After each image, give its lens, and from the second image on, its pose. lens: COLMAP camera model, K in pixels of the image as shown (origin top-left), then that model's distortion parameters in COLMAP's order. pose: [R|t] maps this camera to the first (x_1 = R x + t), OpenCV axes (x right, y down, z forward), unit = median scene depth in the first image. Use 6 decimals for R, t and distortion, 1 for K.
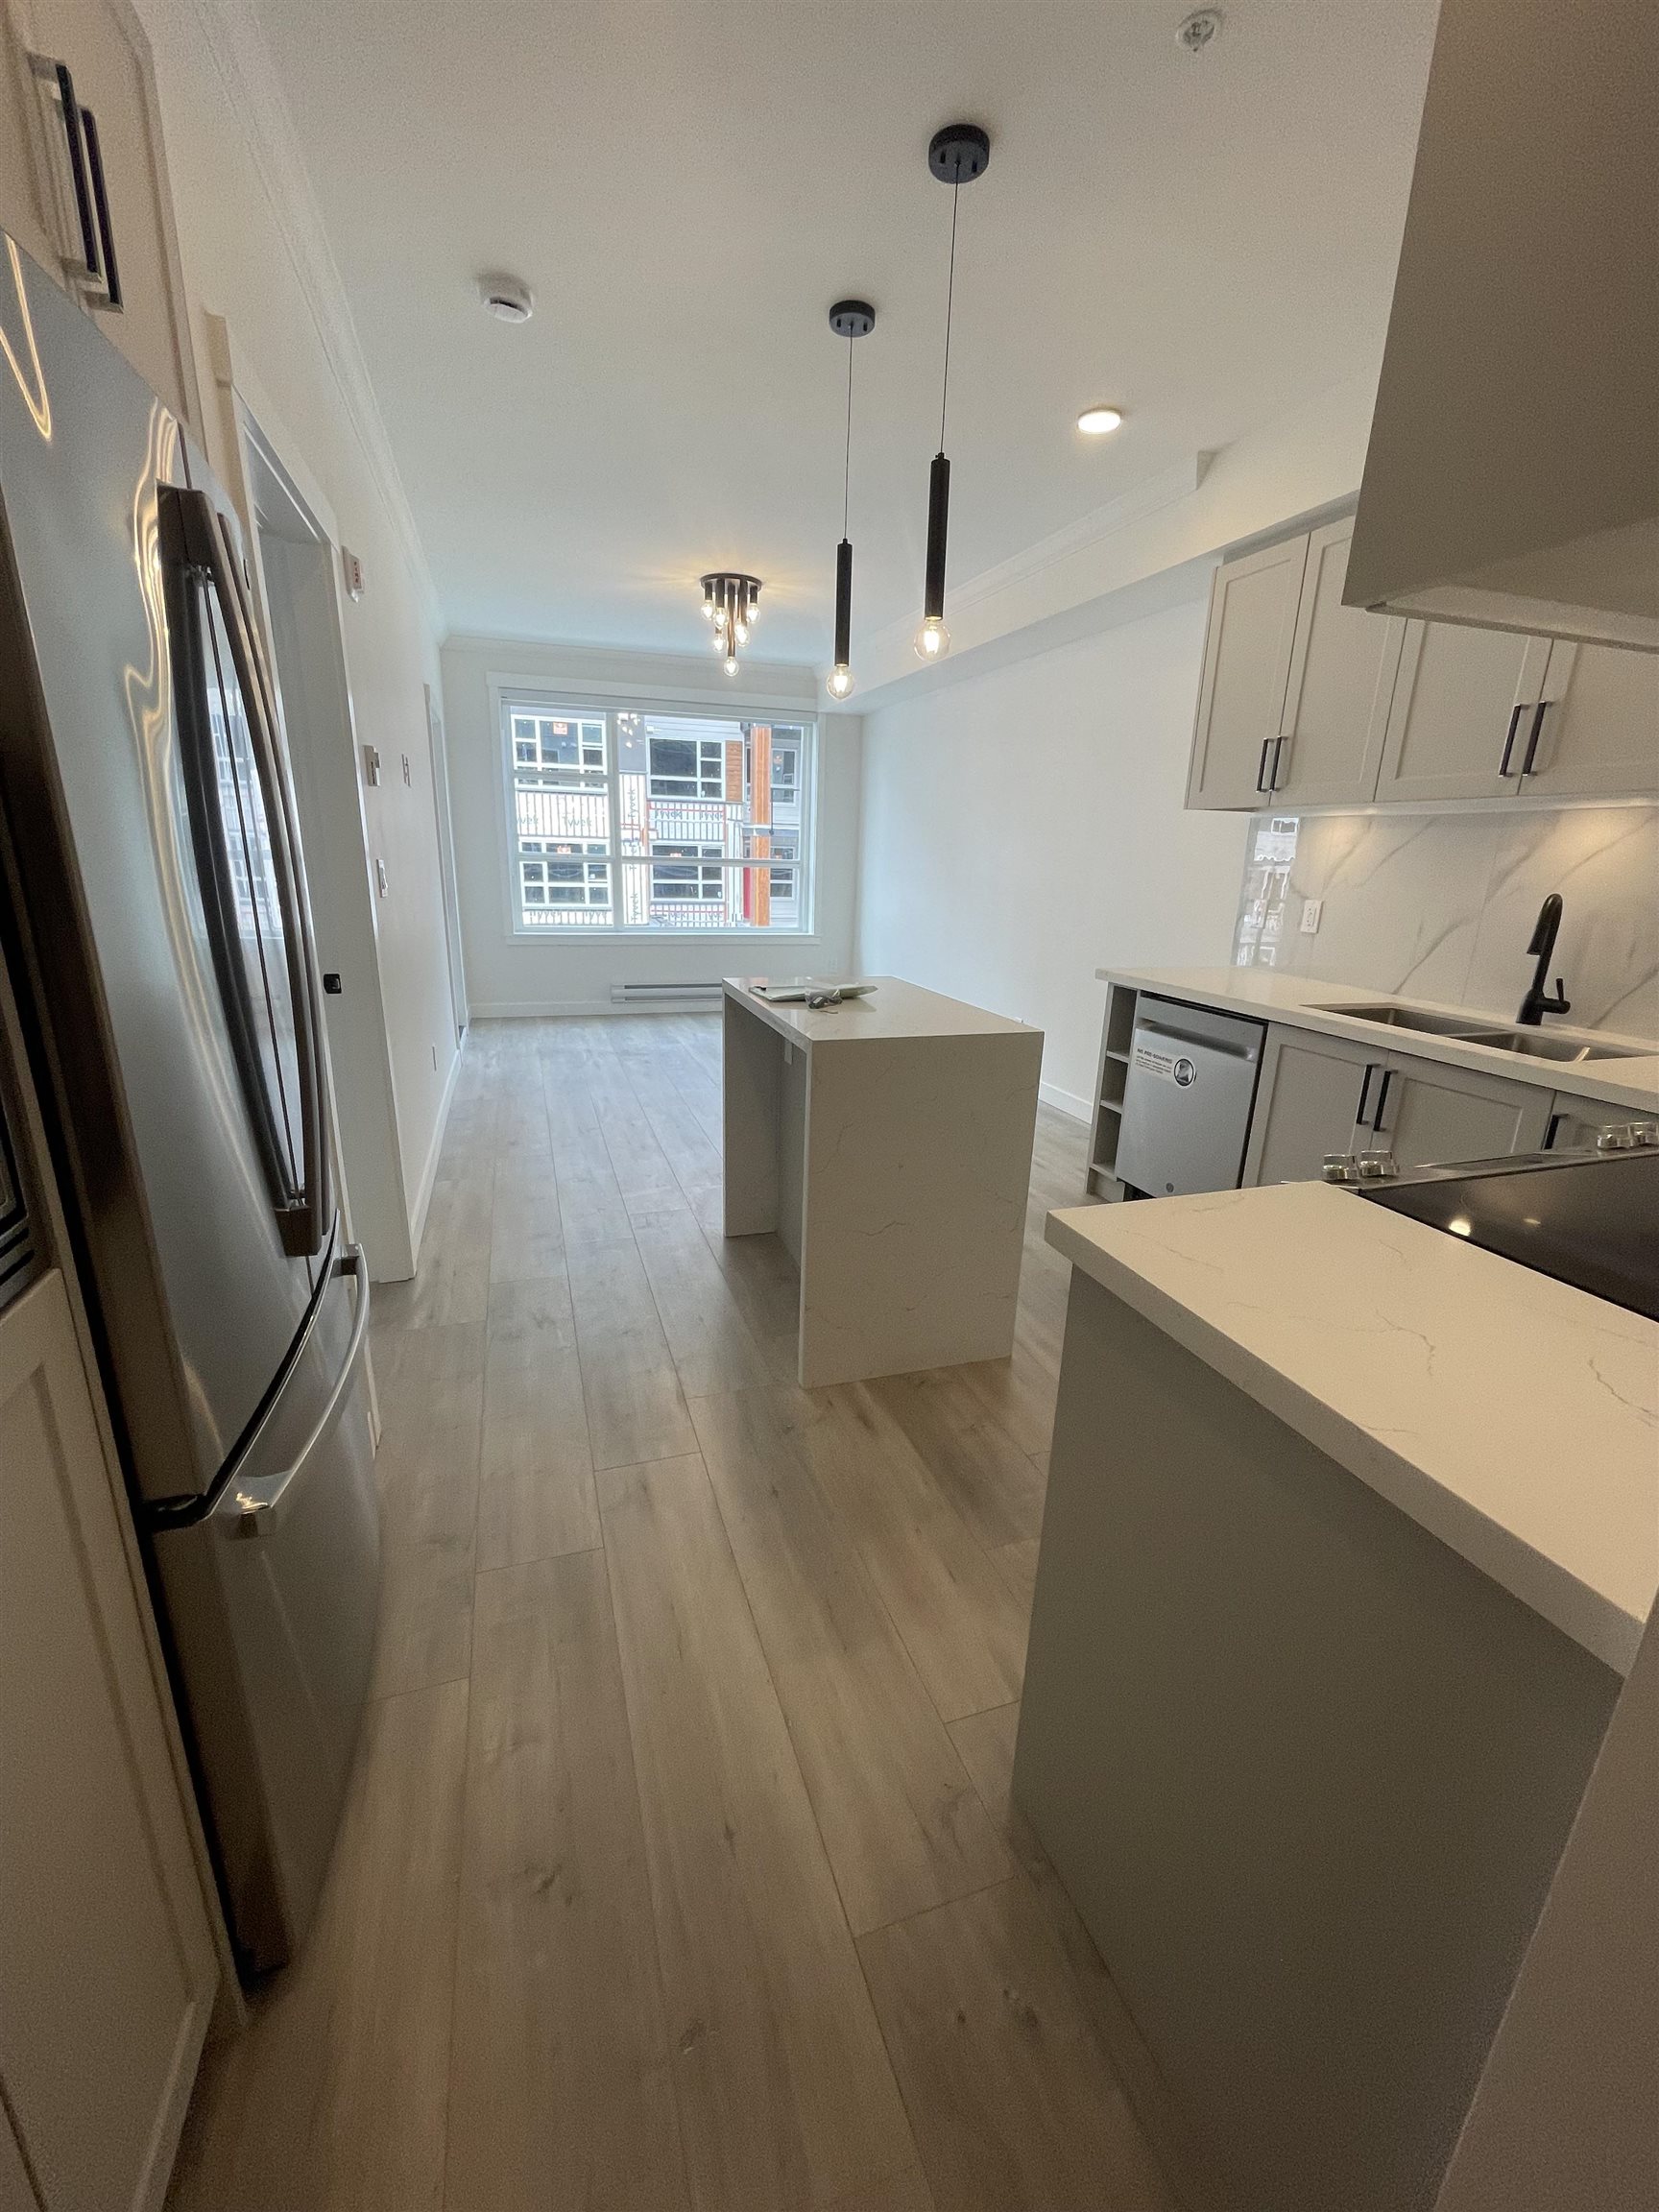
lens RADIAL K [[891.0, 0, 823.2], [0, 891.0, 1106.0], [0, 0, 1]] dist [-0.001791, 0.000303]
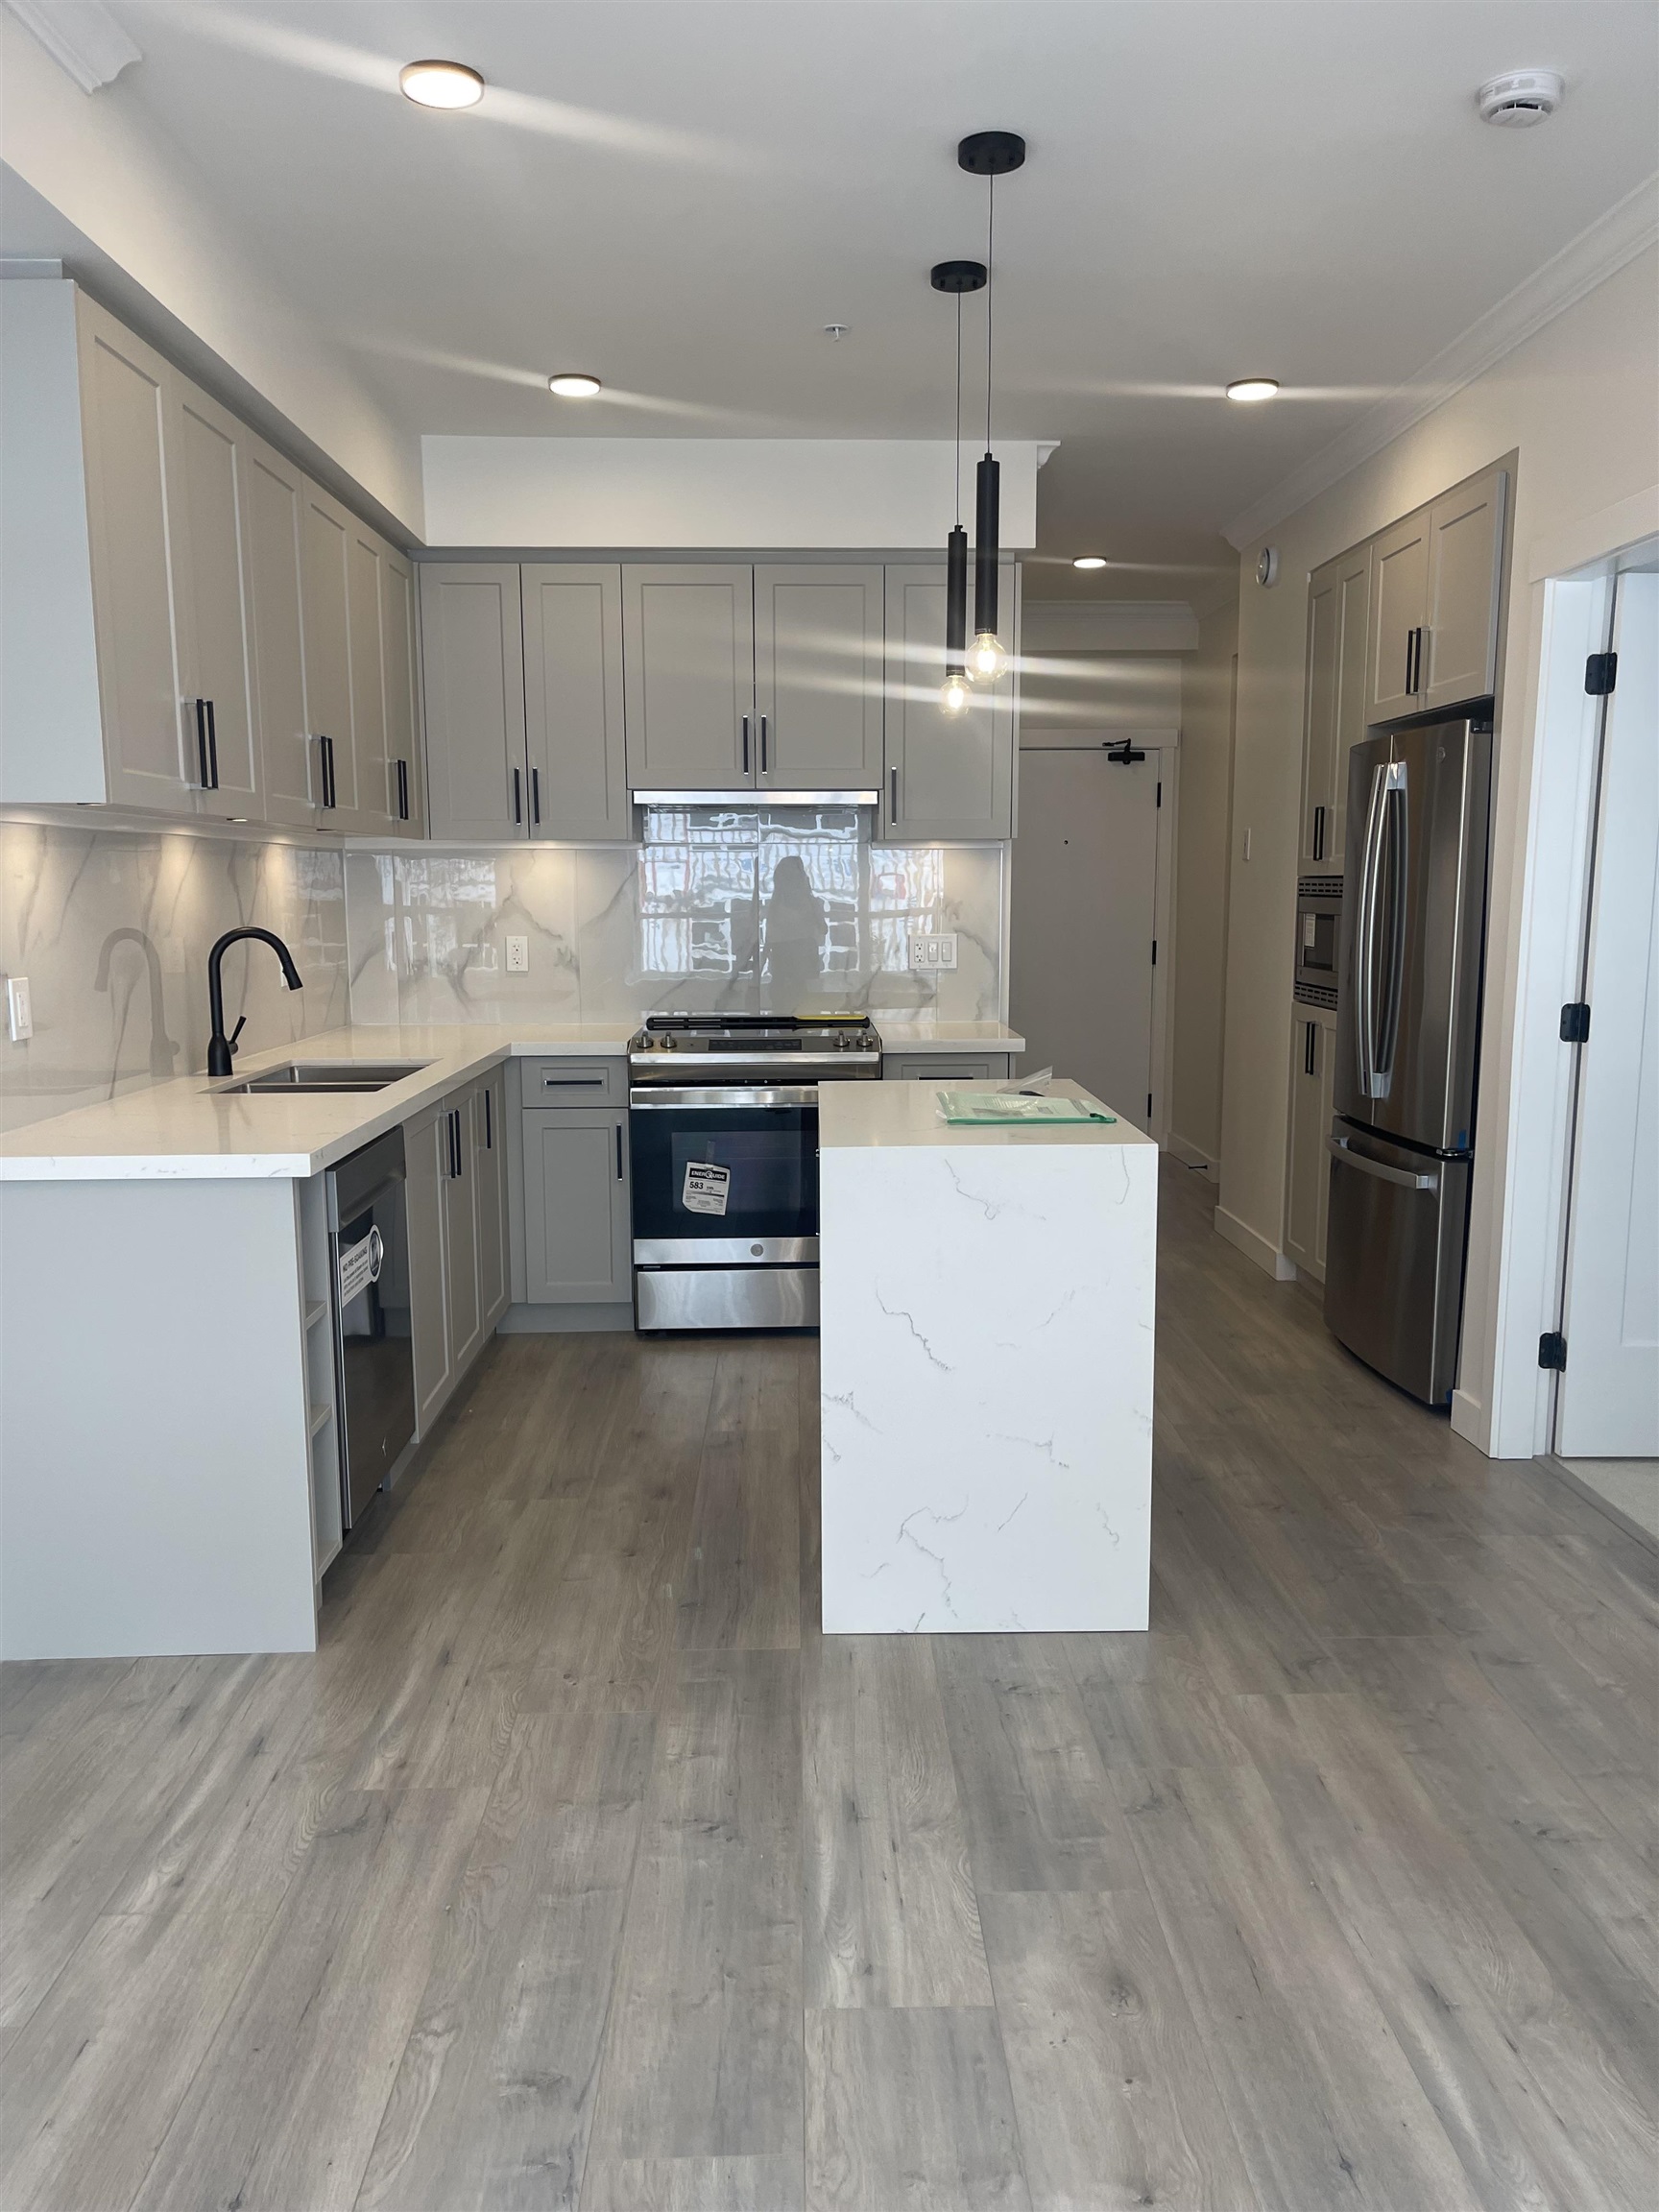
lens RADIAL K [[1669.2, 0, 837.3], [0, 1669.2, 1143.7], [0, 0, 1]] dist [0.077743, -0.116942]
pose [[-0.955735, -0.067704, 0.286334, -0.132793], [0.060768, 0.906764, 0.417237, -0.353905], [-0.287886, 0.416167, -0.862512, 1.181238]]
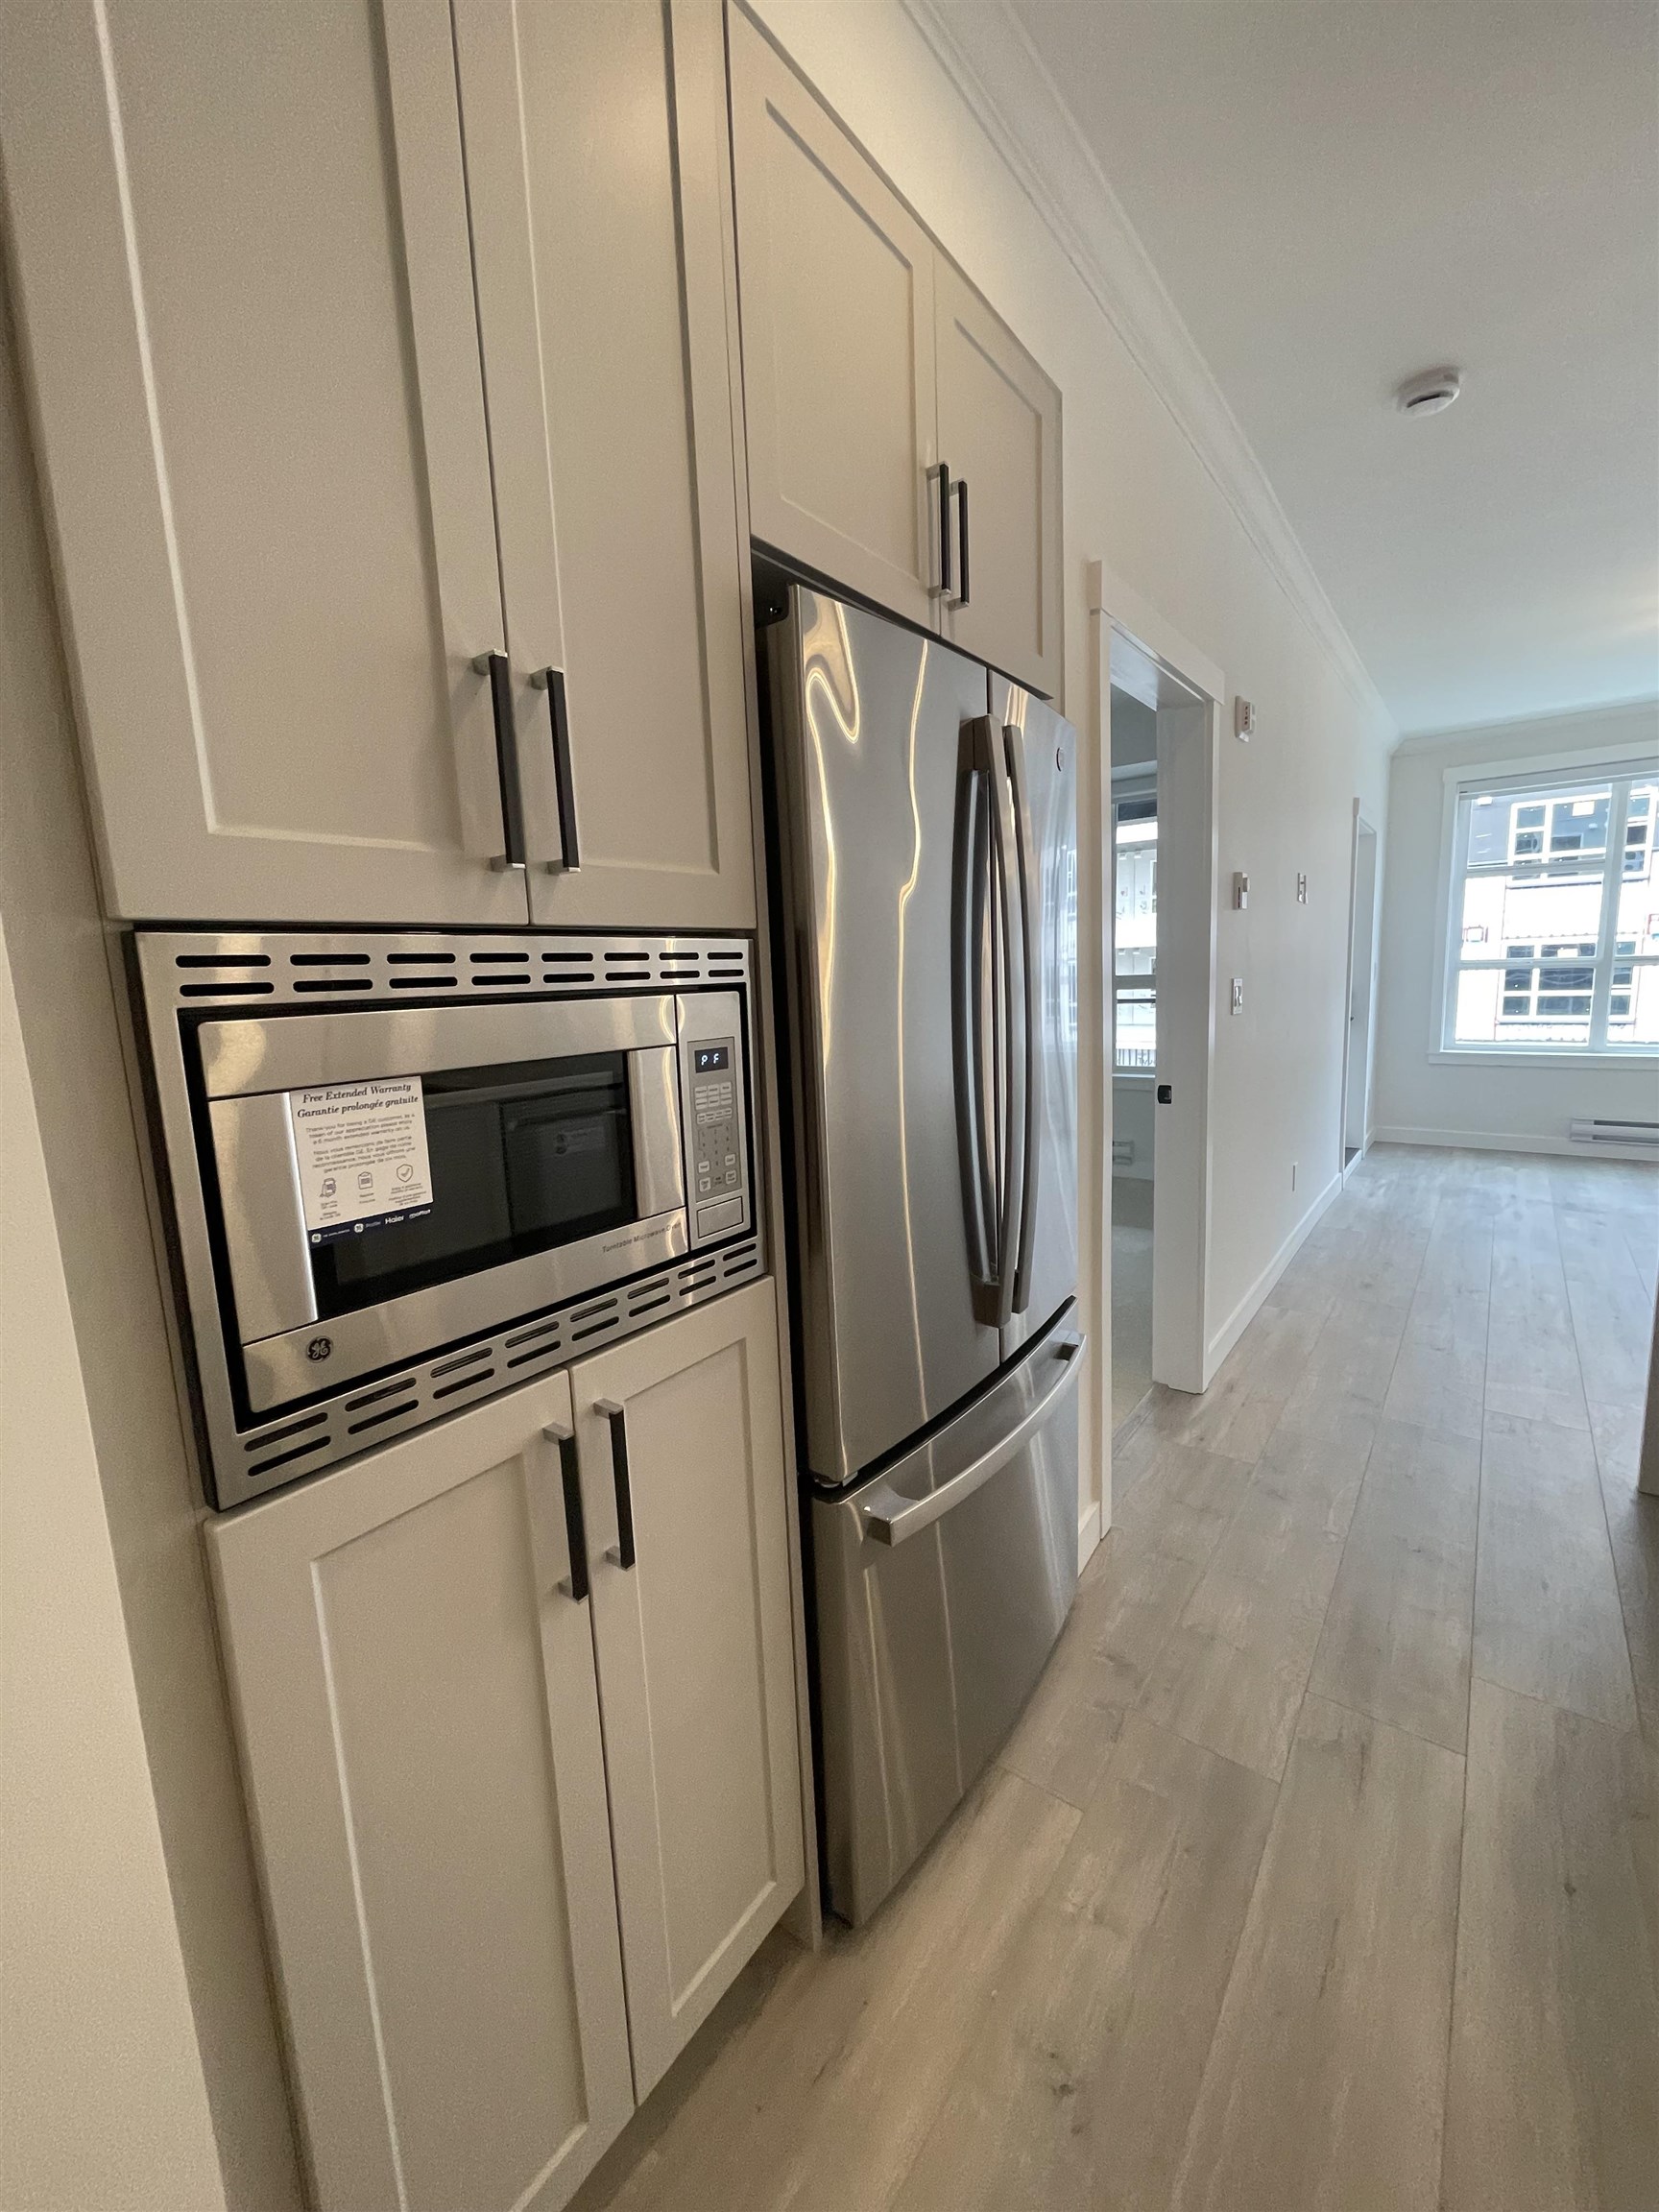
lens RADIAL K [[895.5, 0, 823.1], [0, 895.5, 1106.4], [0, 0, 1]] dist [-0.013127, 0.006450]
pose [[0.561553, 0.073136, -0.824203, 0.054932], [-0.174895, 0.984072, -0.031839, -0.008861], [0.808746, 0.162028, 0.565399, 0.031886]]
